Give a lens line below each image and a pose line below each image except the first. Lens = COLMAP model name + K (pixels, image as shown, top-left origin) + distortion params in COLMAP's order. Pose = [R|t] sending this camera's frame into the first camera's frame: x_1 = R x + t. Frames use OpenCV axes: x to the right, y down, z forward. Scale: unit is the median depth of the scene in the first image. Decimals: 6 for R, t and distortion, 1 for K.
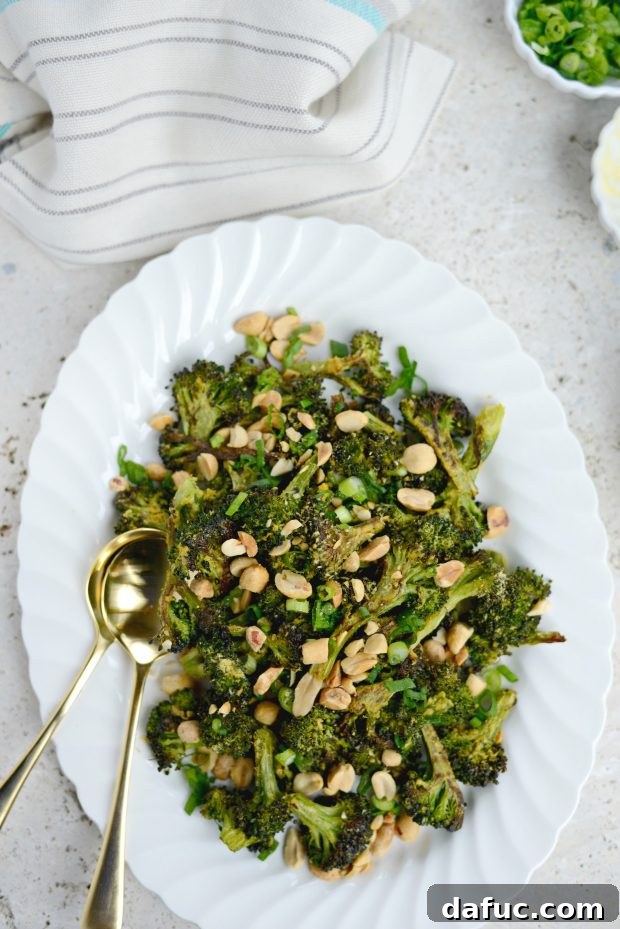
lens RADIAL K [[1589.4, 0, 309.2], [0, 1589.4, 464.5], [0, 0, 1]] dist [-0.137997, 0.000000]
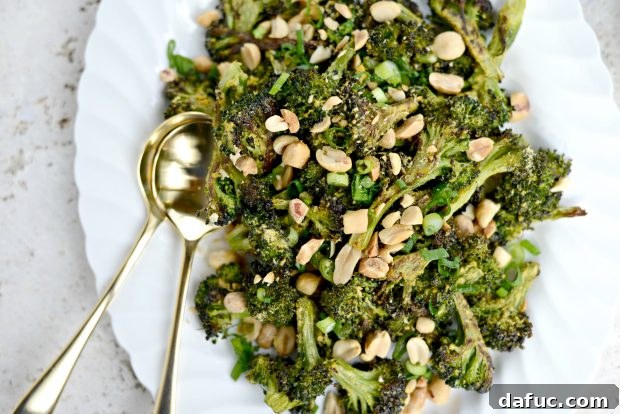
lens RADIAL K [[1060.7, 0, 312.5], [0, 1060.7, 206.2], [0, 0, 1]] dist [-0.137997, 0.000000]
pose [[0.999958, -0.005059, 0.007707, -0.028844], [0.004865, 0.999676, 0.024970, 0.086848], [-0.007831, -0.024931, 0.999659, 0.288473]]
